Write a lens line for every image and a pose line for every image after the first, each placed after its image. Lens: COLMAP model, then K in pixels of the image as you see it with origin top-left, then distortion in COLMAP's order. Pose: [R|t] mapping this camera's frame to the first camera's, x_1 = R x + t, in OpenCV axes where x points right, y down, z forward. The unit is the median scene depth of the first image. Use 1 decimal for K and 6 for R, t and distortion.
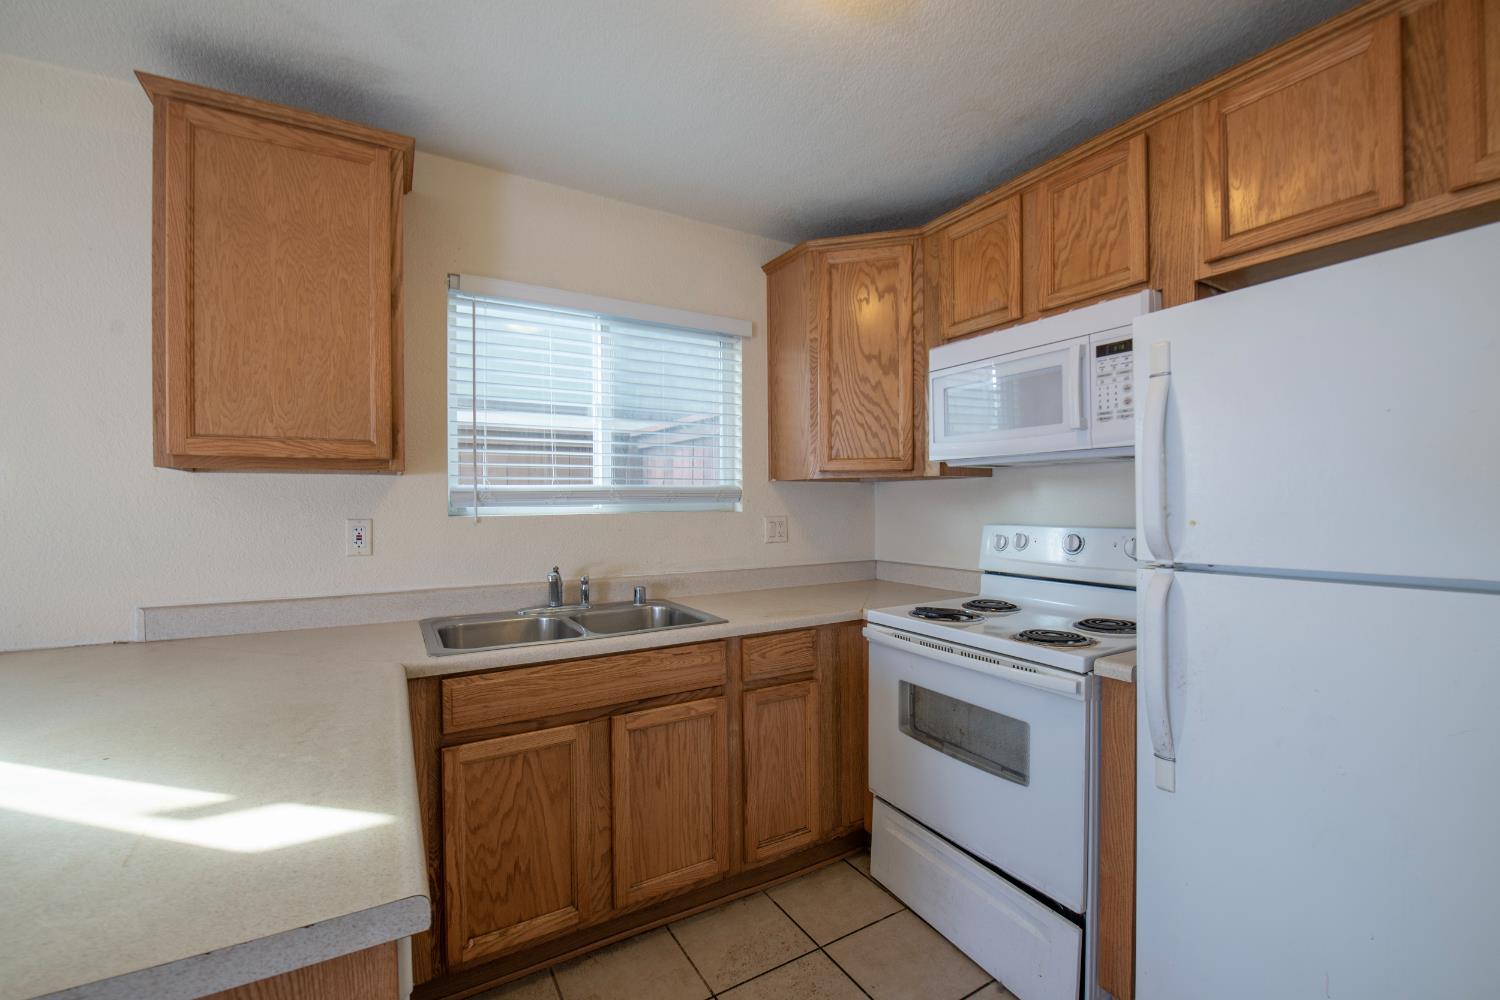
lens RADIAL K [[612.6, 0, 744.7], [0, 612.6, 501.6], [0, 0, 1]] dist [-0.000001, -0.006736]
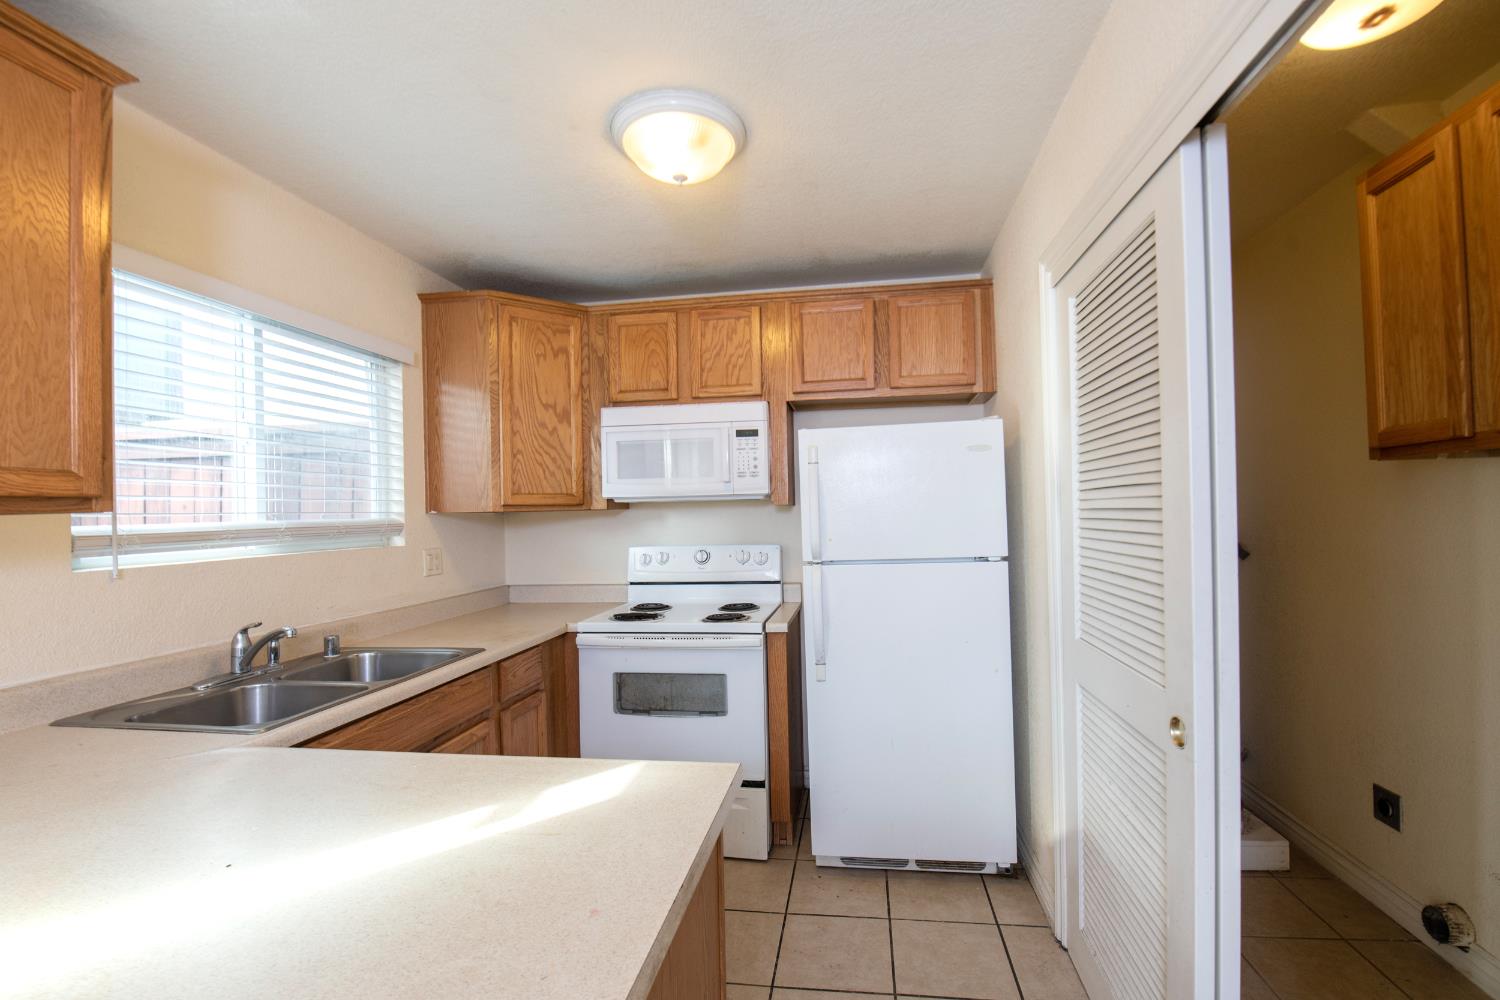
lens RADIAL K [[655.1, 0, 743.5], [0, 655.1, 507.1], [0, 0, 1]] dist [0.001765, -0.008077]
pose [[0.644665, -0.002762, 0.764460, -0.533395], [0.019197, 0.999737, -0.012577, -0.025235], [-0.764224, 0.022784, 0.644548, -0.074674]]
